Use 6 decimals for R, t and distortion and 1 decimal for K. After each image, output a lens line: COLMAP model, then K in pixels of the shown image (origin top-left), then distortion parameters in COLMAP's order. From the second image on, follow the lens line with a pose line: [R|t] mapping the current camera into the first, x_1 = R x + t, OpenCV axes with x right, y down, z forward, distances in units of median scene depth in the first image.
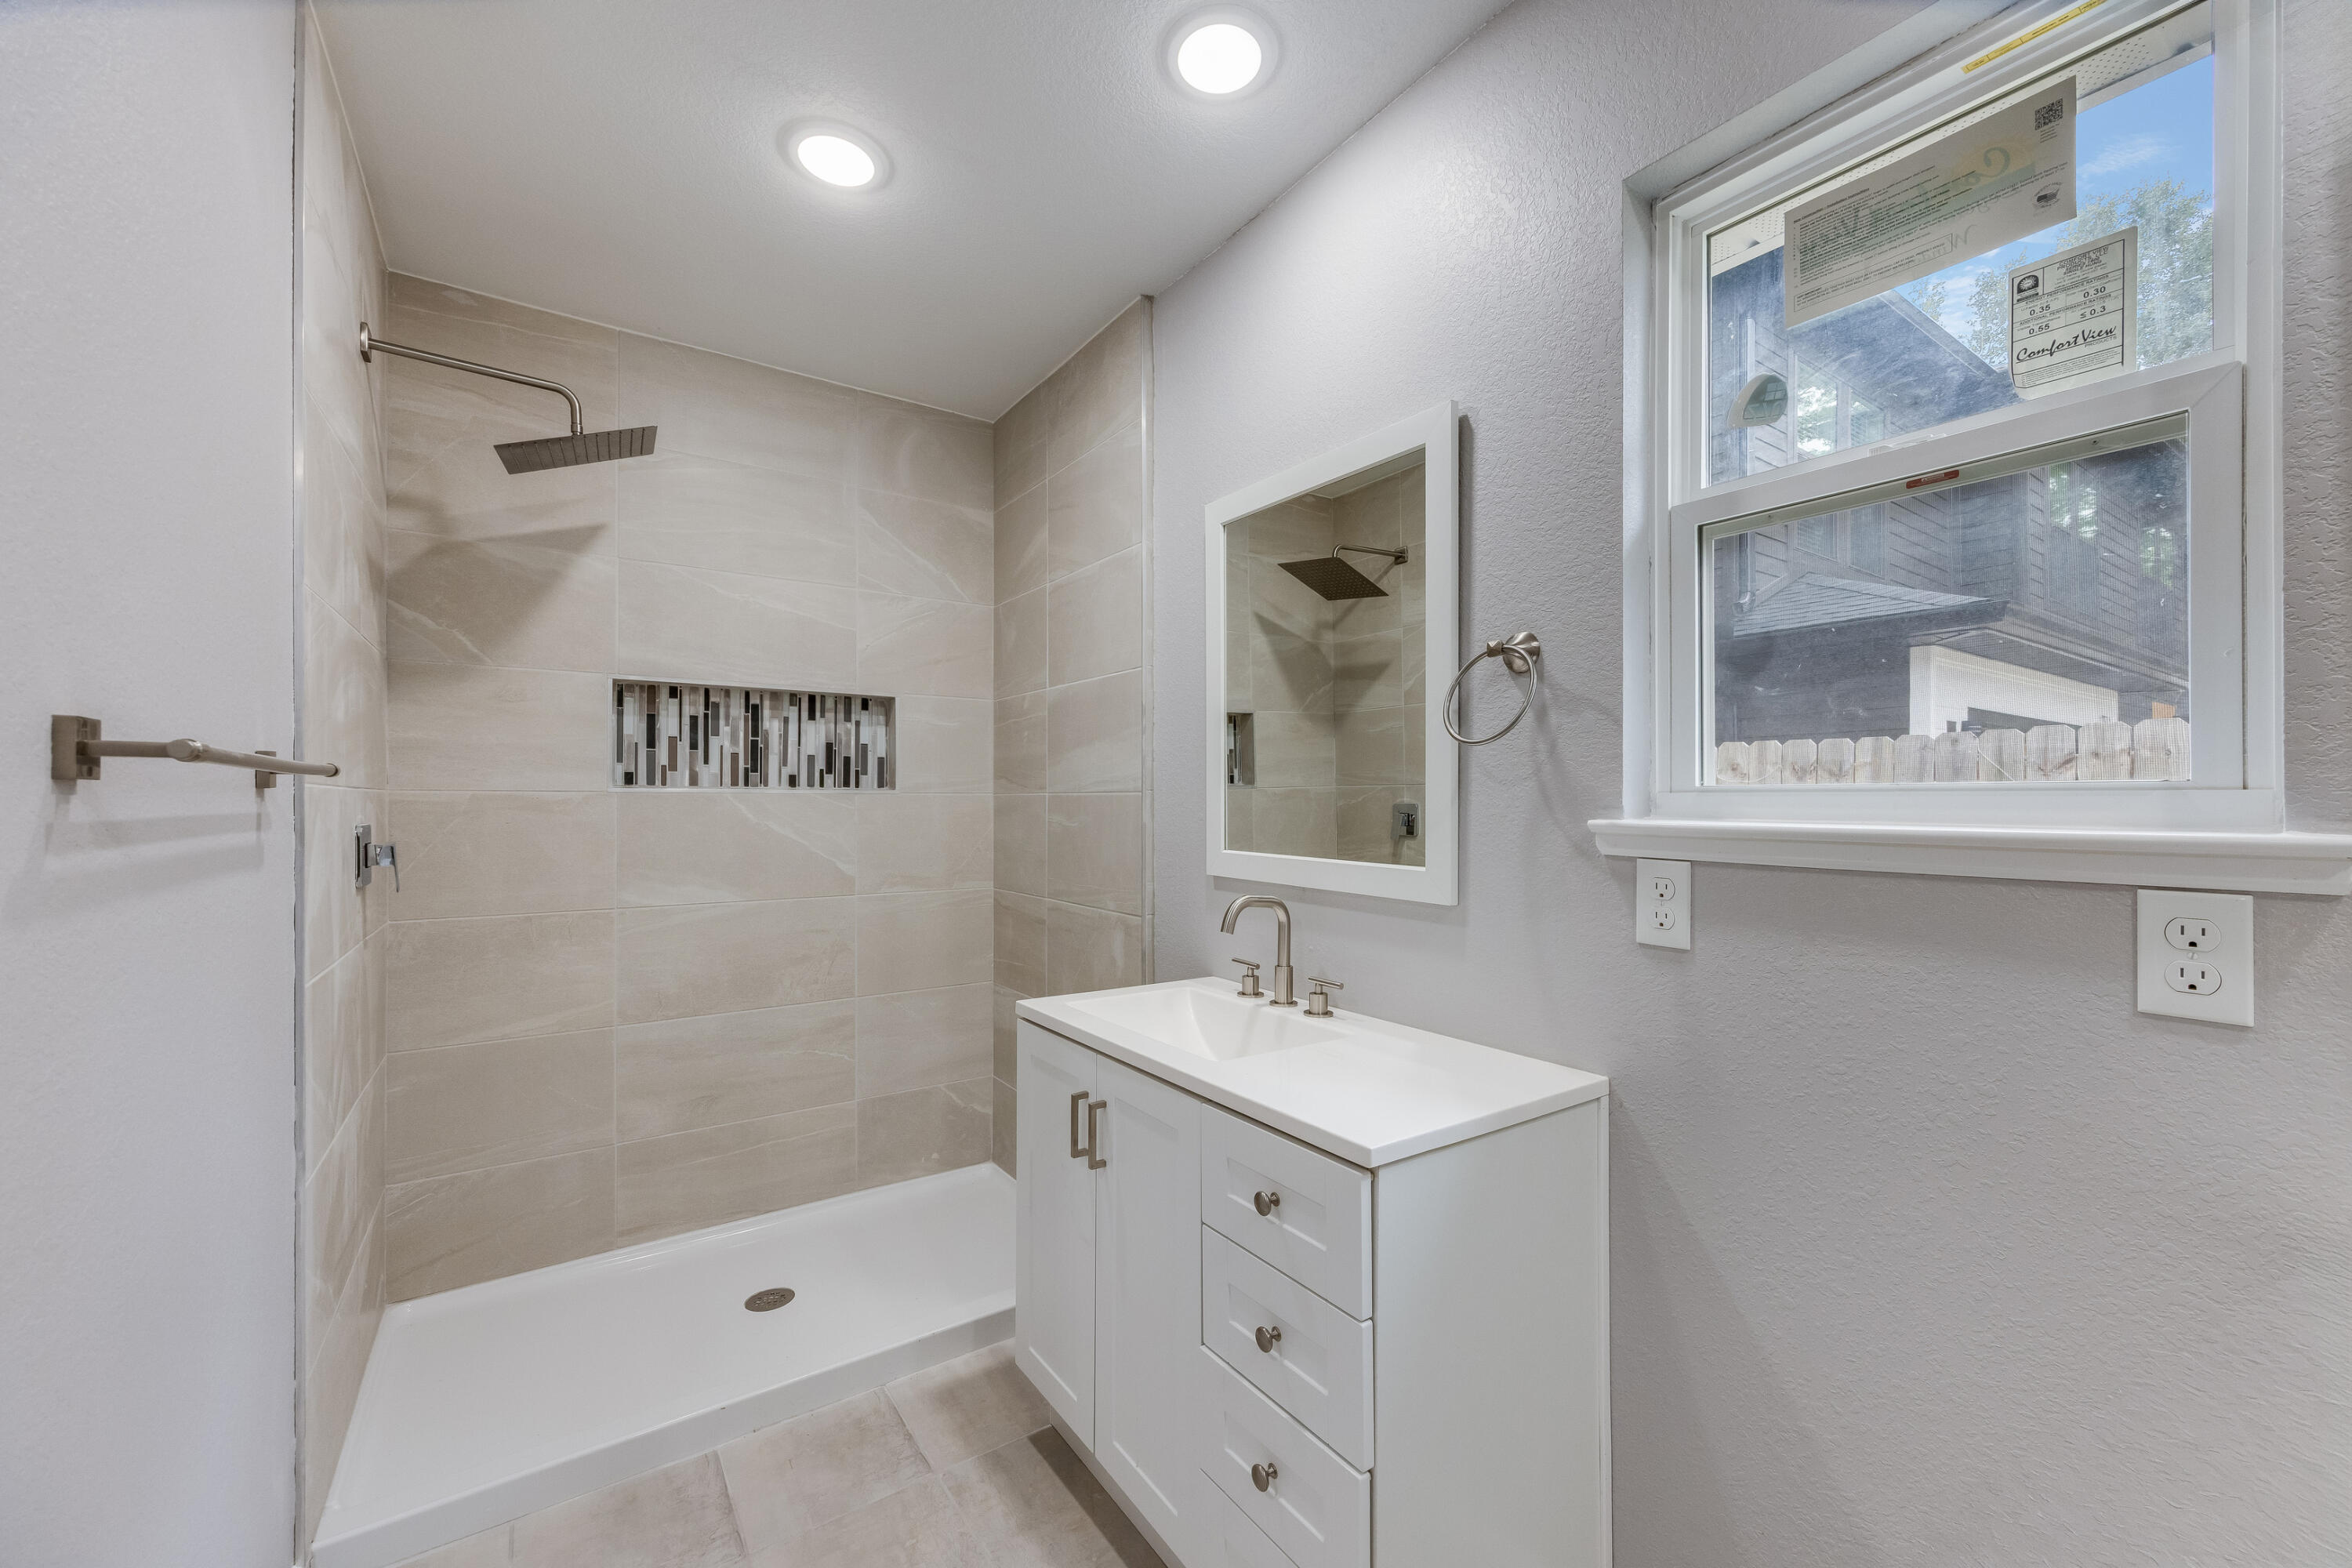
lens RADIAL K [[919.9, 0, 1168.9], [0, 919.9, 789.6], [0, 0, 1]] dist [0.001868, 0.000233]
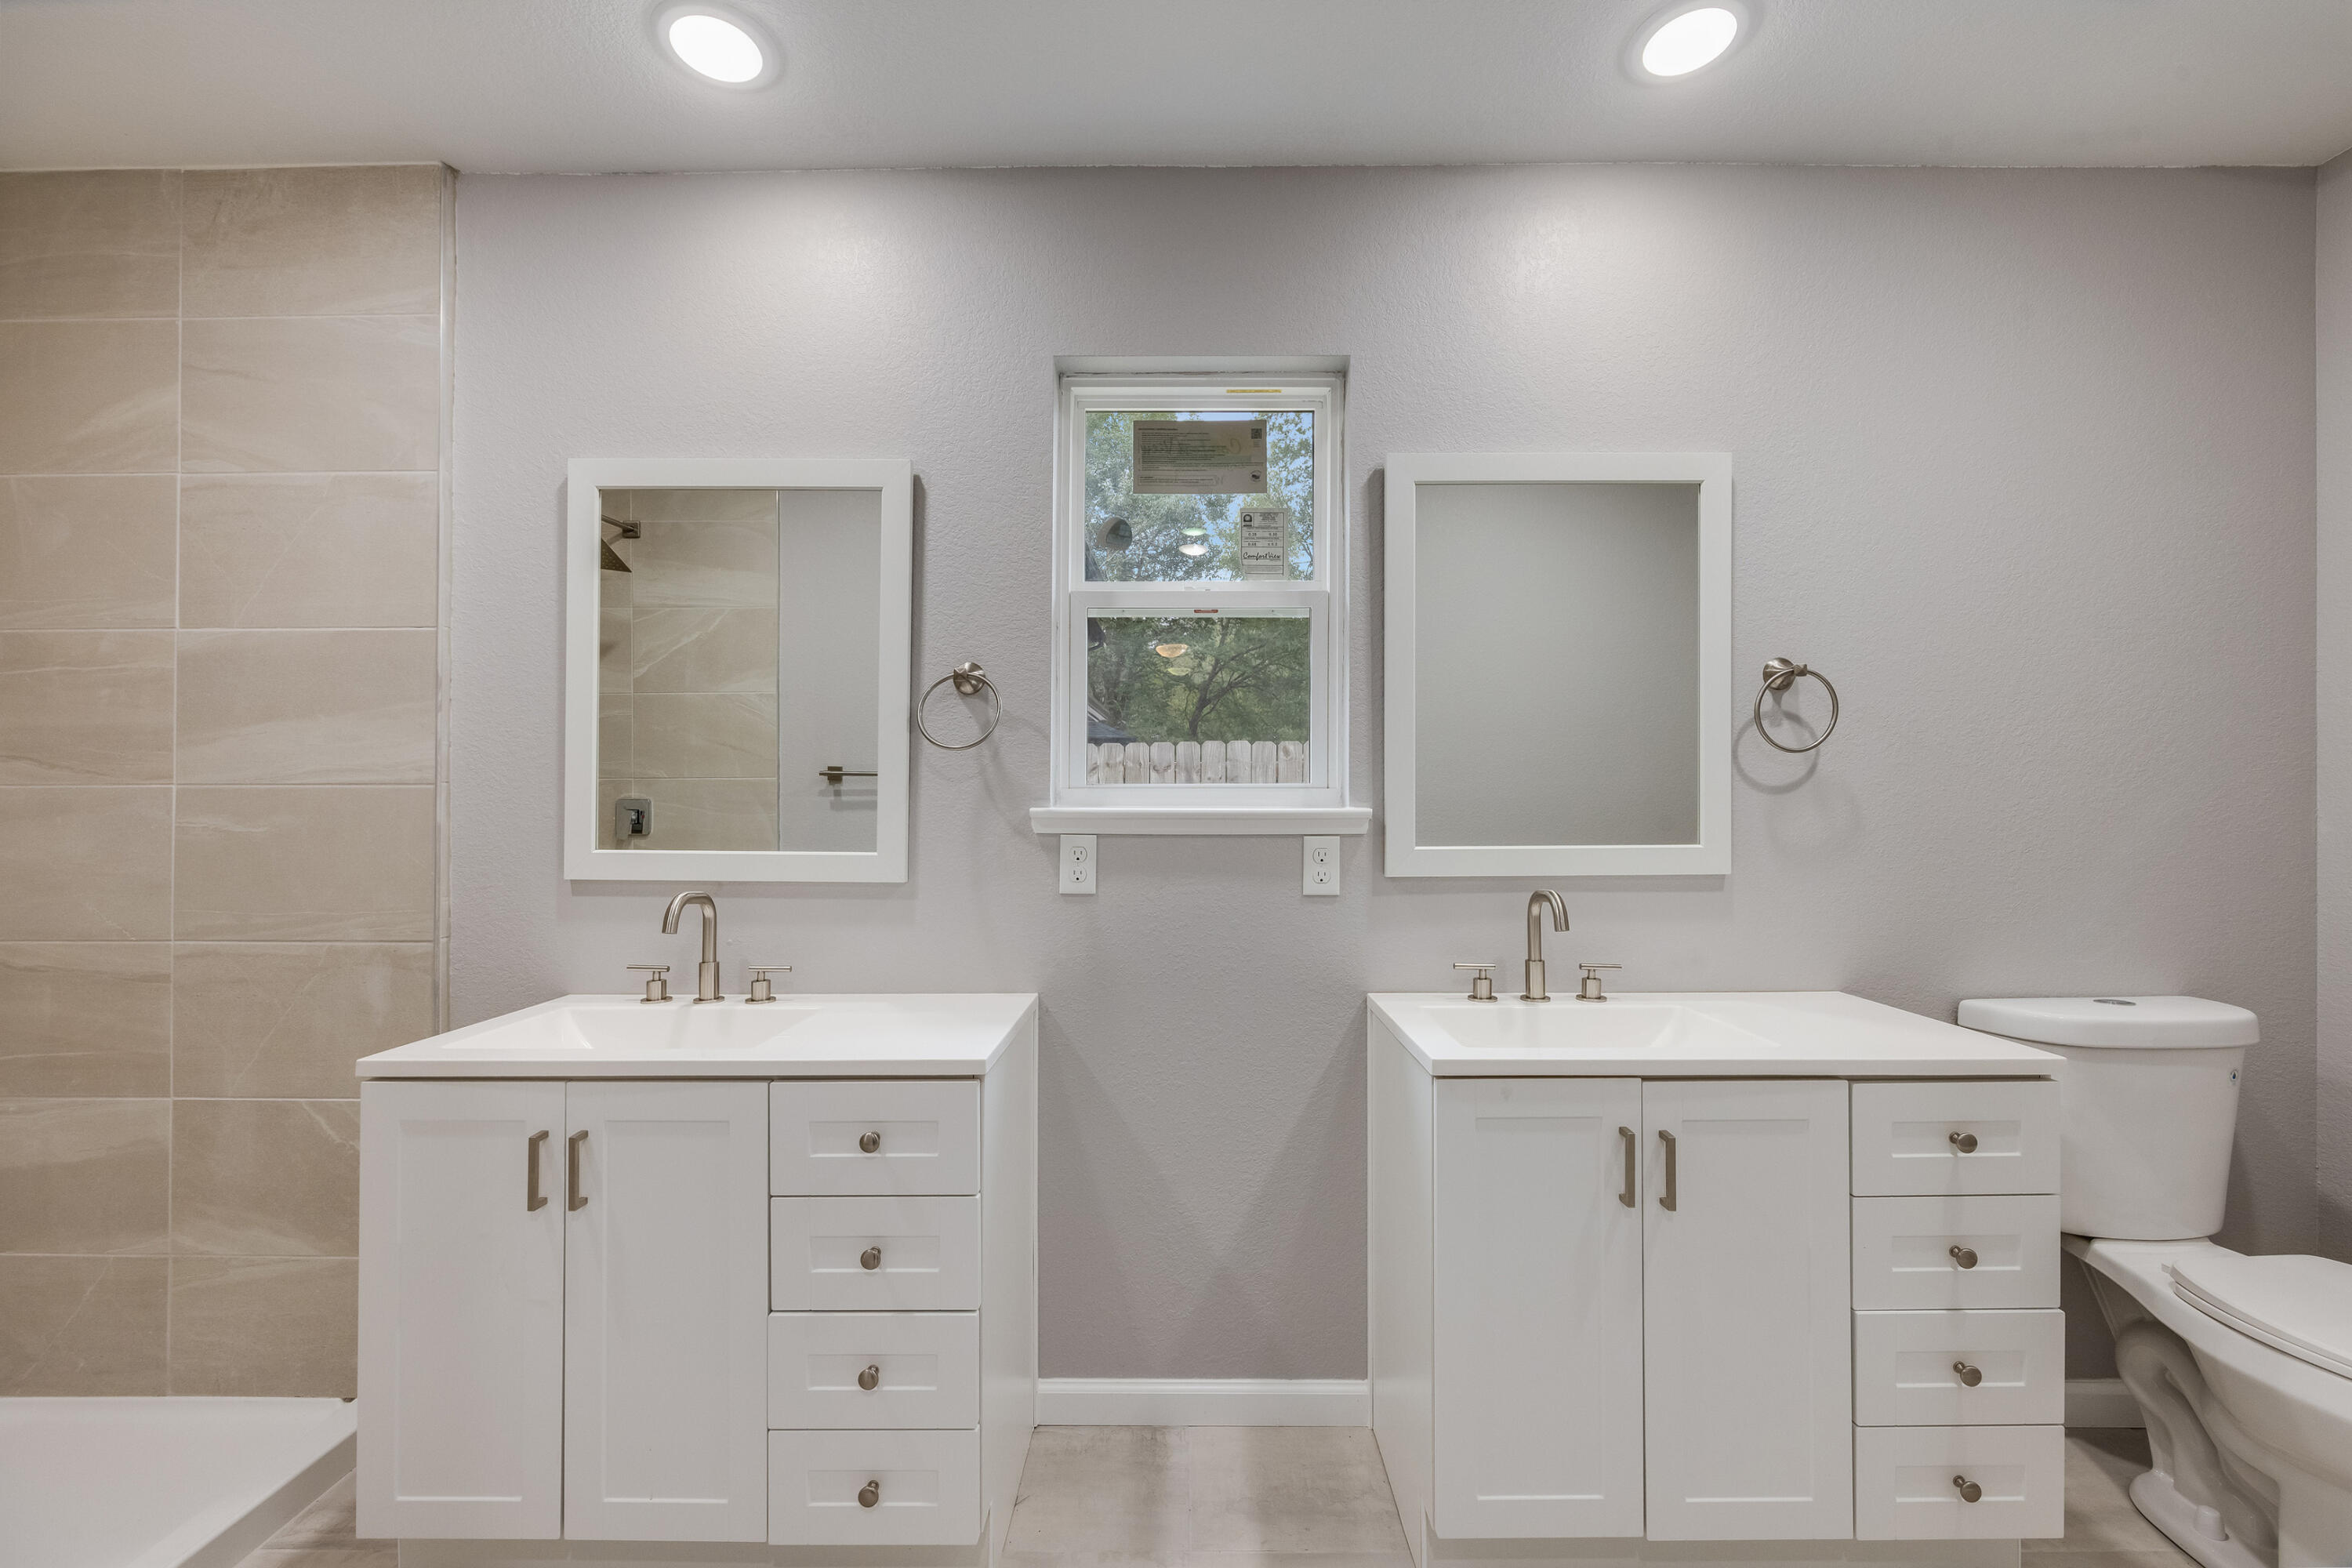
lens RADIAL K [[965.0, 0, 1176.0], [0, 965.0, 784.0], [0, 0, 1]] dist [-0.001441, -0.000404]
pose [[0.570876, 0.008637, 0.820991, -0.518936], [-0.007853, 0.999956, -0.005059, 0.002196], [-0.820999, -0.003559, 0.570919, -0.002265]]
